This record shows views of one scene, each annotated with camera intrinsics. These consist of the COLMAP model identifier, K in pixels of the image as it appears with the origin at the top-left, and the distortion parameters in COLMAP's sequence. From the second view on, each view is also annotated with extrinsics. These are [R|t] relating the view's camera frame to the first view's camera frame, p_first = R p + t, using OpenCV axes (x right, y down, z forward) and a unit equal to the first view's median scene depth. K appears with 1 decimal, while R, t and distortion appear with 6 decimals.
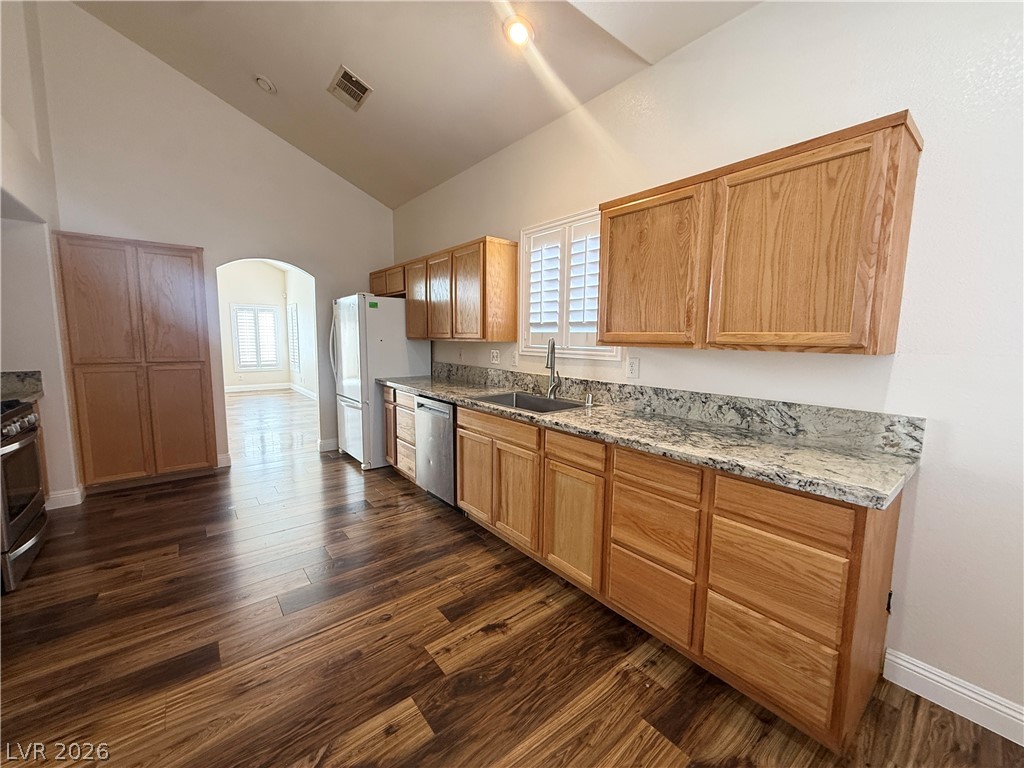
lens RADIAL K [[417.8, 0, 510.1], [0, 417.8, 384.7], [0, 0, 1]] dist [0.002601, 0.000190]
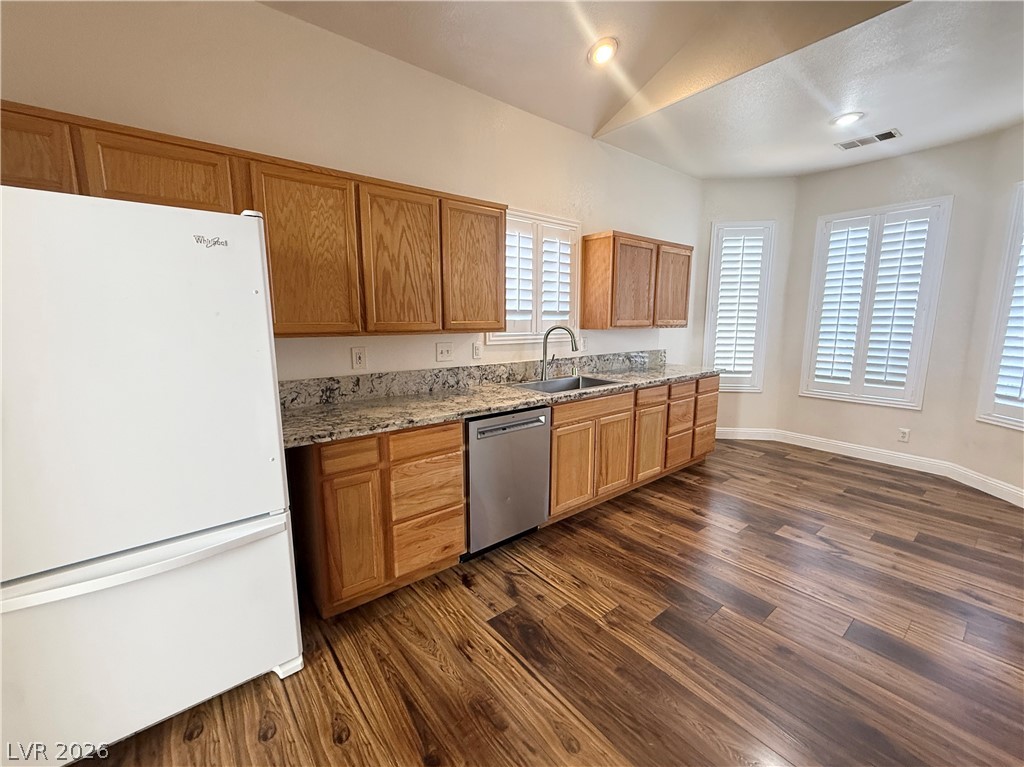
lens RADIAL K [[417.5, 0, 521.0], [0, 417.5, 382.2], [0, 0, 1]] dist [0.001532, 0.000533]
pose [[-0.020710, -0.162765, 0.986447, -1.228647], [0.115150, 0.979705, 0.164070, -0.186818], [-0.993132, 0.116987, -0.001548, 1.327660]]
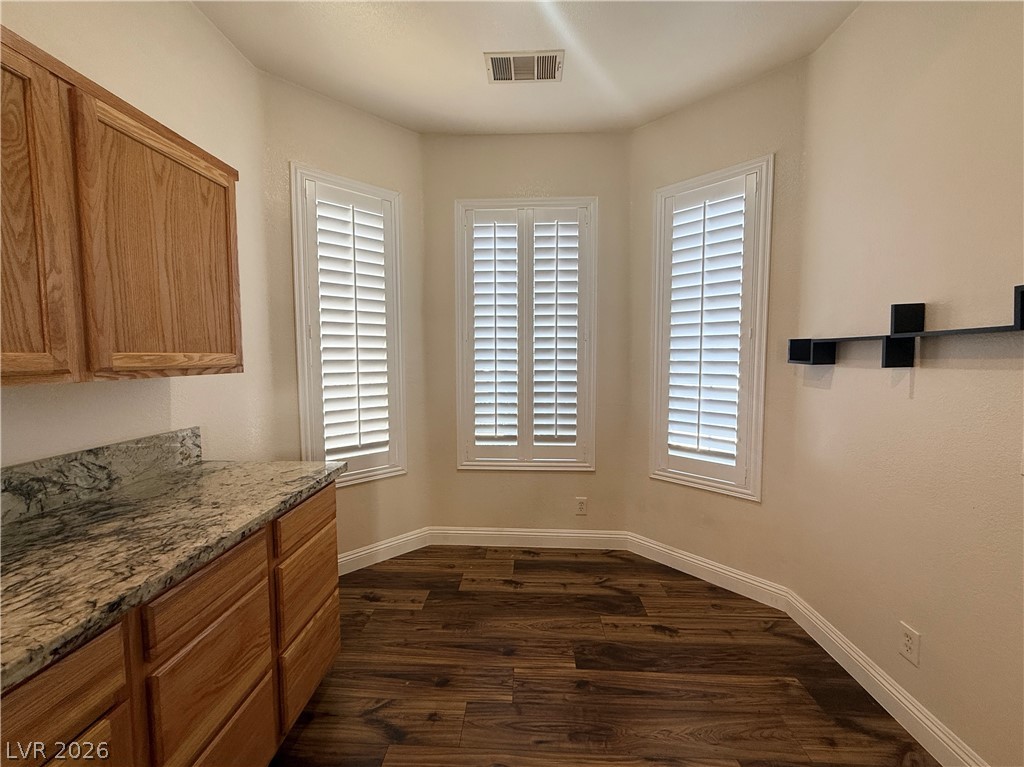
lens RADIAL K [[423.0, 0, 499.9], [0, 423.0, 387.8], [0, 0, 1]] dist [0.000207, 0.000009]
pose [[-0.740157, -0.061002, 0.669662, -0.264104], [0.072161, 0.982920, 0.169295, -0.106451], [-0.668551, 0.173628, -0.723113, 0.832315]]
